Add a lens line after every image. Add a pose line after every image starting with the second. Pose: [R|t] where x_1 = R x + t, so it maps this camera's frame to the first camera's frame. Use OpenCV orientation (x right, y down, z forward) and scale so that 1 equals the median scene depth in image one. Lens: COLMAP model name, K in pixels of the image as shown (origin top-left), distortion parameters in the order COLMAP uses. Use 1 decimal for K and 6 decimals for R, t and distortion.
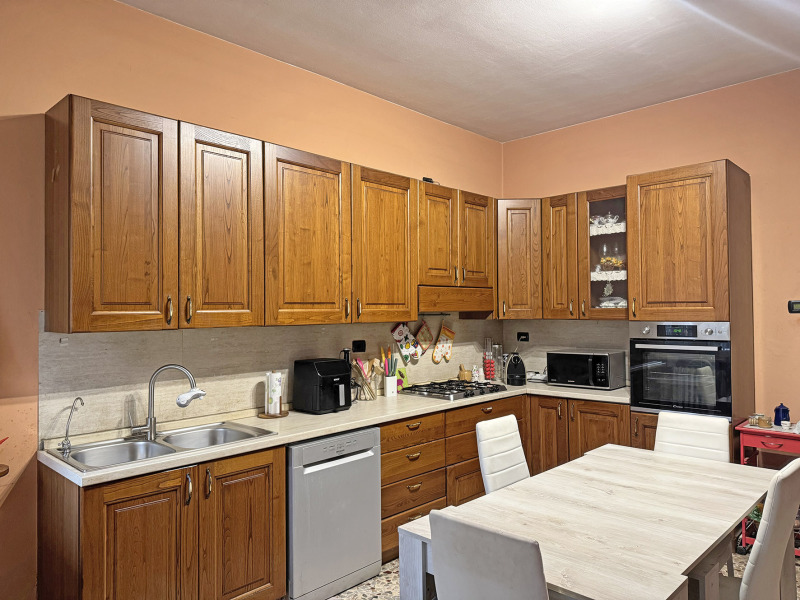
lens RADIAL K [[559.1, 0, 399.9], [0, 559.1, 295.9], [0, 0, 1]] dist [0.068470, -0.076318]
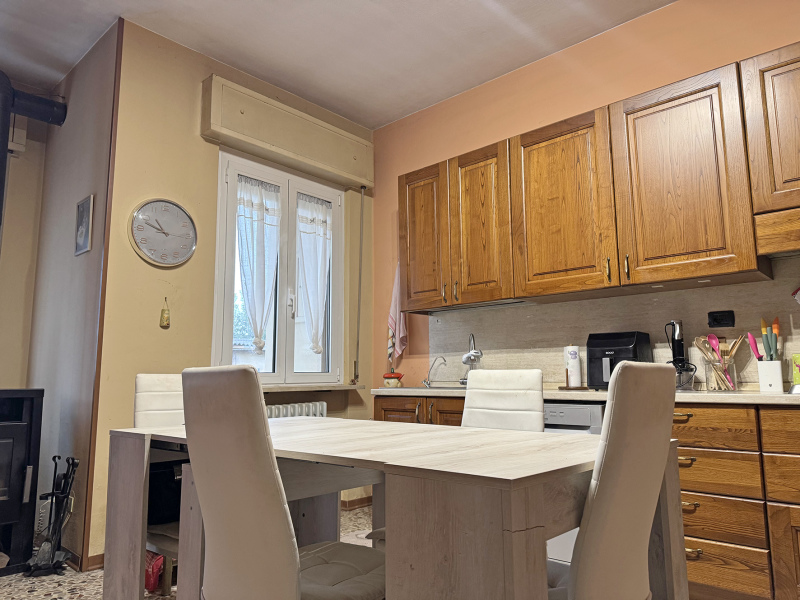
lens RADIAL K [[559.1, 0, 394.6], [0, 559.1, 299.1], [0, 0, 1]] dist [0.068470, -0.076318]
pose [[0.026071, -0.131908, -0.990919, 0.790454], [0.032805, 0.990835, -0.131034, 0.179835], [0.999122, -0.029091, 0.030160, 0.679416]]
